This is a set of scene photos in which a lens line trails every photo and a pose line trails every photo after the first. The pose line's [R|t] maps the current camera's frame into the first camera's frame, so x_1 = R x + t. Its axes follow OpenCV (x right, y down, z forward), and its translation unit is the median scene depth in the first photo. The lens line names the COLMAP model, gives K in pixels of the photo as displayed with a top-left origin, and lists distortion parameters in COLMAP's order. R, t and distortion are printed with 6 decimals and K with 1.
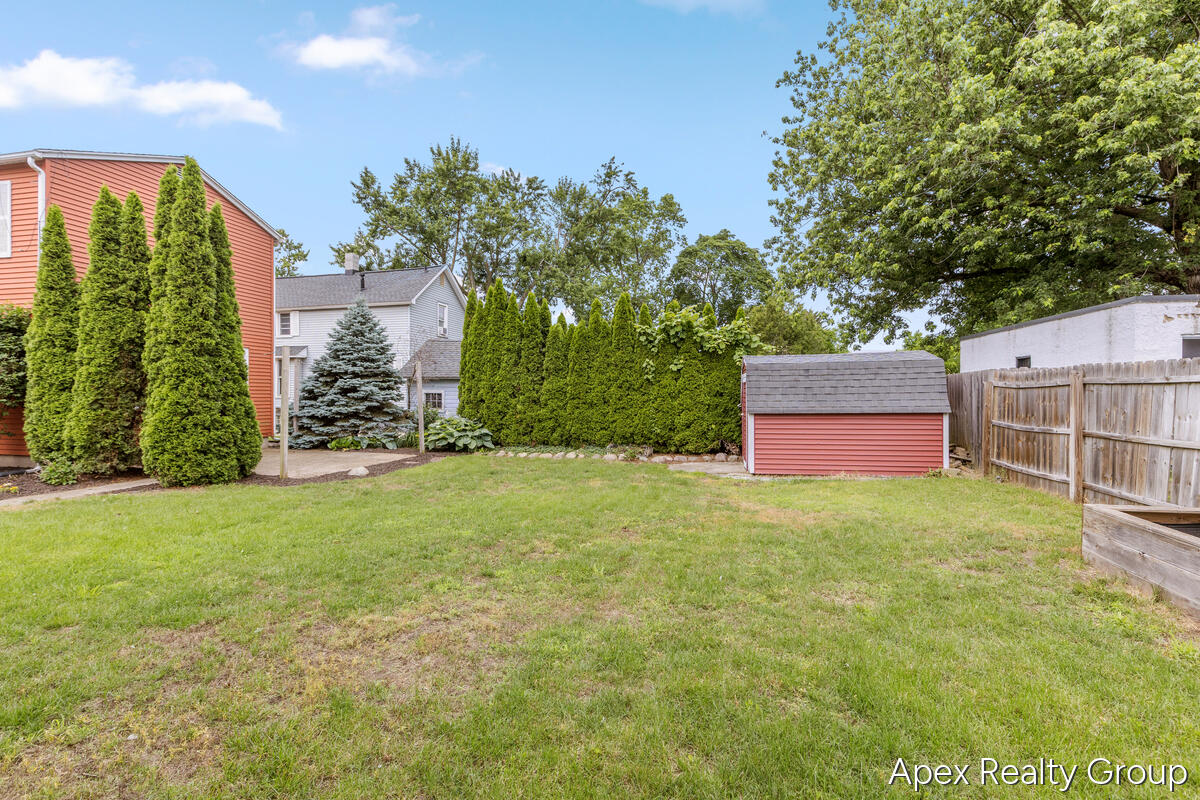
lens RADIAL K [[544.5, 0, 595.9], [0, 544.5, 398.3], [0, 0, 1]] dist [0.001603, -0.000077]
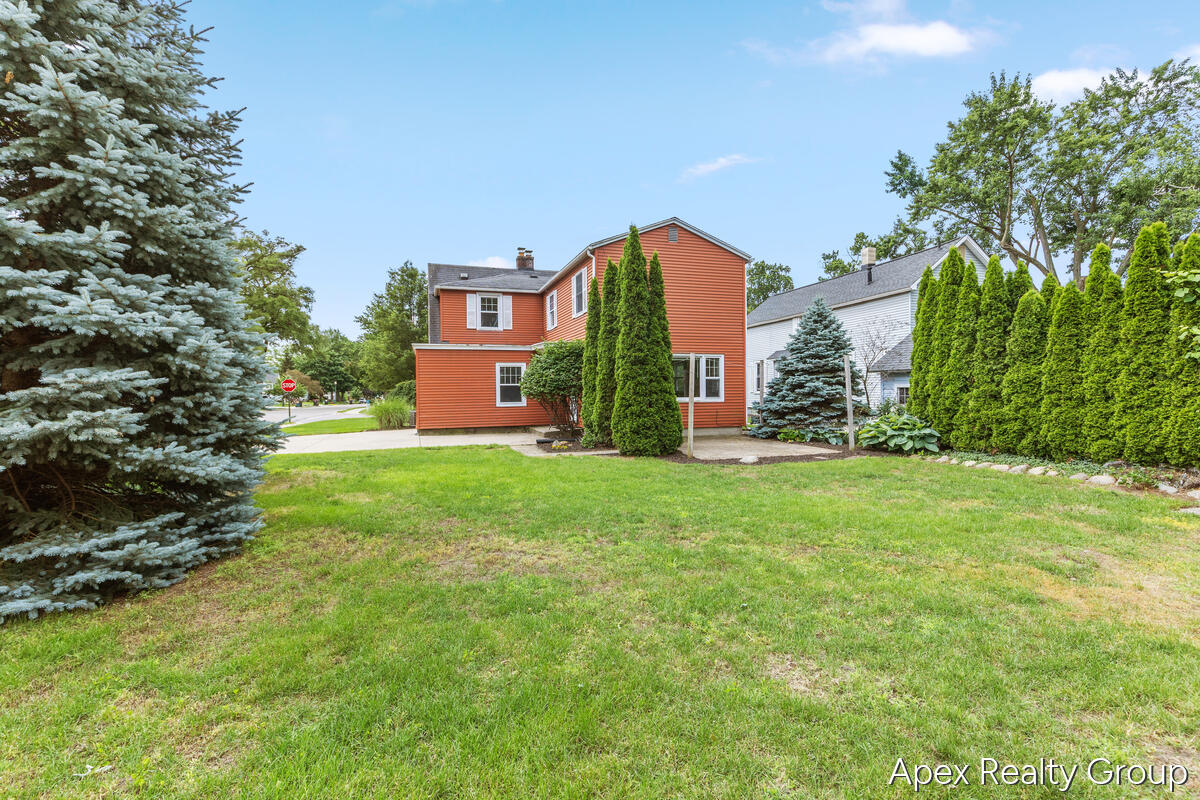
lens RADIAL K [[544.5, 0, 597.1], [0, 544.5, 396.4], [0, 0, 1]] dist [0.001603, -0.000077]
pose [[0.501281, -0.002002, -0.865282, 0.275932], [0.006695, 0.999976, 0.001565, 0.000748], [0.865259, -0.006578, 0.501282, 0.123492]]
